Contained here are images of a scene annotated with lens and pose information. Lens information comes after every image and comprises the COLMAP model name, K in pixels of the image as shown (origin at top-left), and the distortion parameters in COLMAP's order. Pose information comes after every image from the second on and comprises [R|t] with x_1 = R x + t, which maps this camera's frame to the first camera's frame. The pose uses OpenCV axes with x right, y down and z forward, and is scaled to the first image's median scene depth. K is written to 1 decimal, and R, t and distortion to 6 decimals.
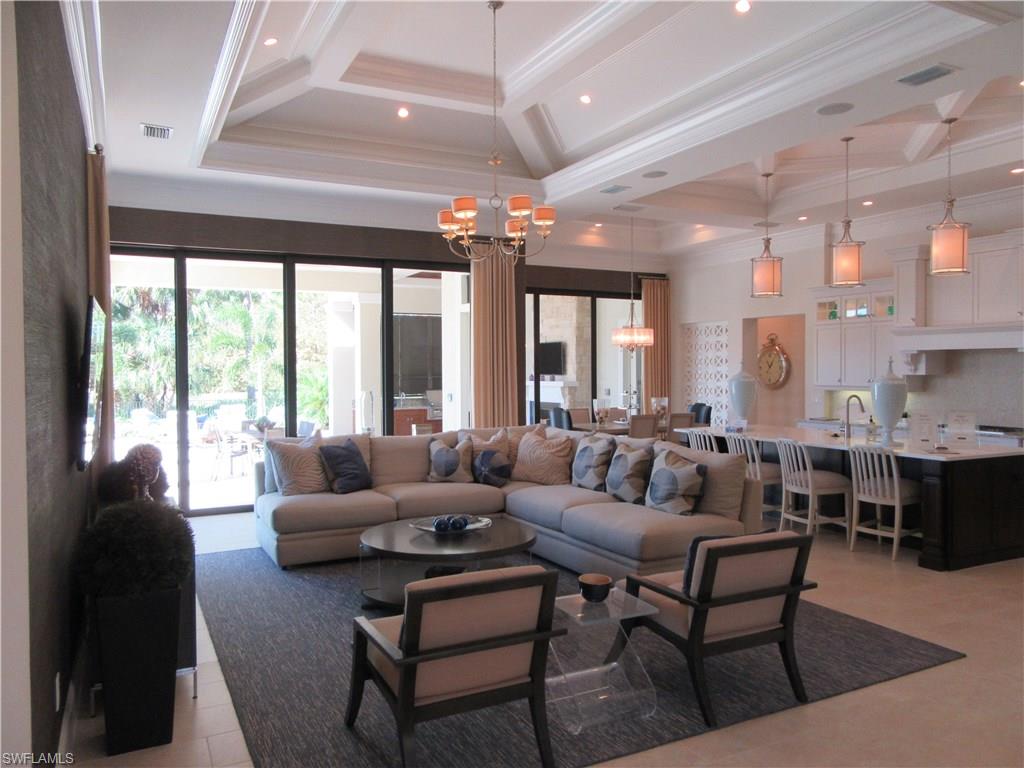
lens RADIAL K [[757.7, 0, 515.2], [0, 757.7, 383.0], [0, 0, 1]] dist [-0.004442, -0.004010]
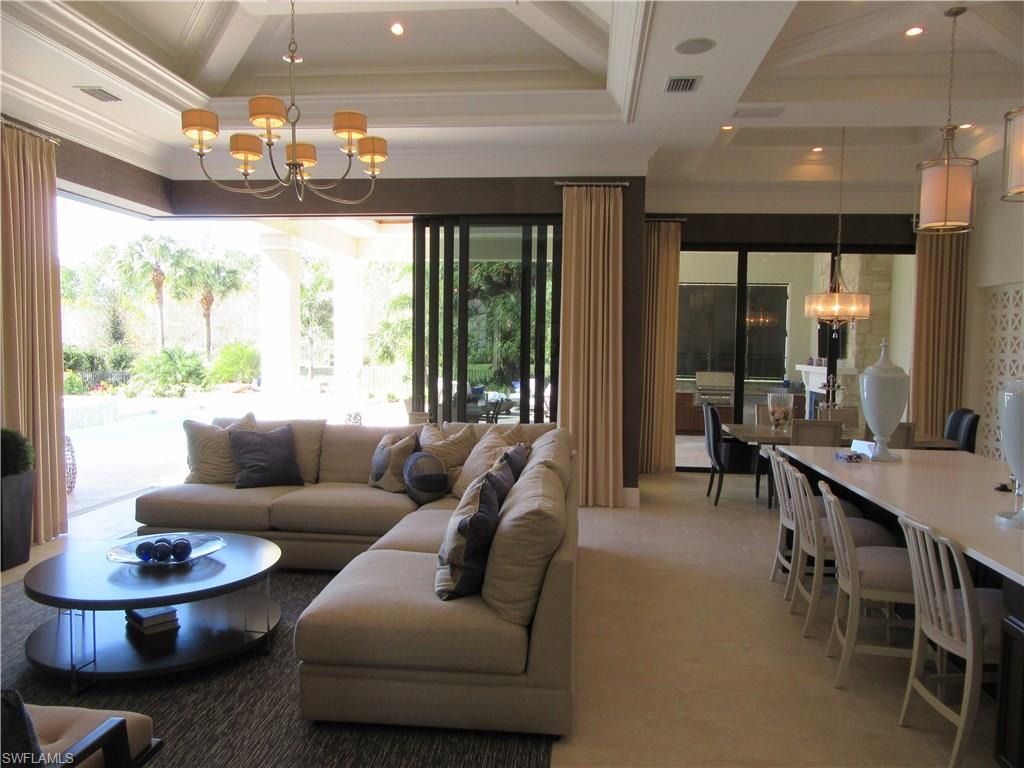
lens RADIAL K [[757.7, 0, 511.9], [0, 757.7, 386.2], [0, 0, 1]] dist [-0.004442, -0.004010]
pose [[0.839536, 0.048644, -0.541122, 0.305754], [-0.029964, 0.998613, 0.043281, -0.009645], [0.542477, -0.020122, 0.839830, 0.279039]]
